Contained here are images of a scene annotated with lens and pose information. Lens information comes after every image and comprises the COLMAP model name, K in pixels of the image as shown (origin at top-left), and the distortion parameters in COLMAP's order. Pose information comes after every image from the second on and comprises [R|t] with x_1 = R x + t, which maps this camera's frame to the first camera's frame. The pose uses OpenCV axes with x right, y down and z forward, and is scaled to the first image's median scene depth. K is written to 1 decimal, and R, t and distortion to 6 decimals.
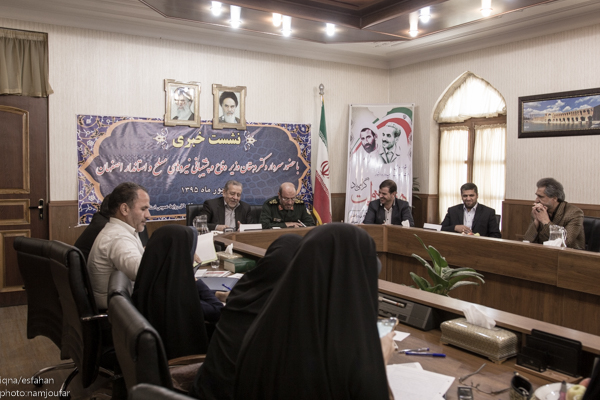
lens RADIAL K [[538.4, 0, 321.3], [0, 538.4, 193.6], [0, 0, 1]] dist [-0.085886, 0.076707]
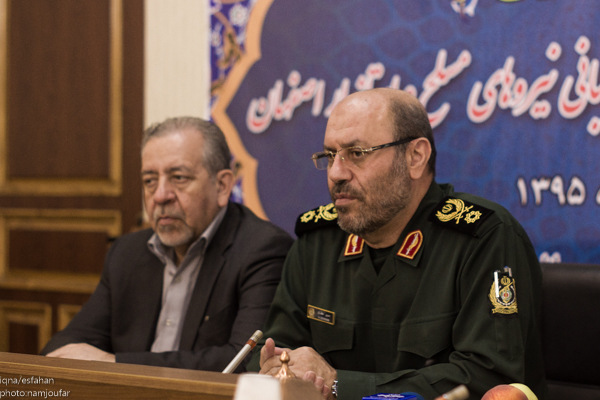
lens RADIAL K [[1664.5, 0, 300.0], [0, 1664.5, 200.0], [0, 0, 1]] dist [-0.070936, 0.375209]
pose [[0.265655, -0.012891, -0.963982, 0.355737], [-0.060124, 0.997743, -0.029912, 0.021644], [0.962192, 0.065905, 0.264280, 0.696251]]
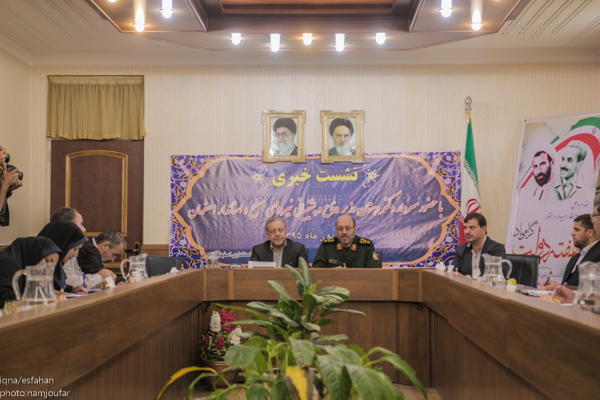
lens RADIAL K [[922.0, 0, 300.0], [0, 922.0, 200.0], [0, 0, 1]] dist [0.118999, 0.079966]
pose [[0.813188, -0.032071, -0.581117, 0.600190], [-0.023124, 0.995912, -0.087321, 0.062402], [0.581542, 0.084446, 0.809122, -0.185226]]
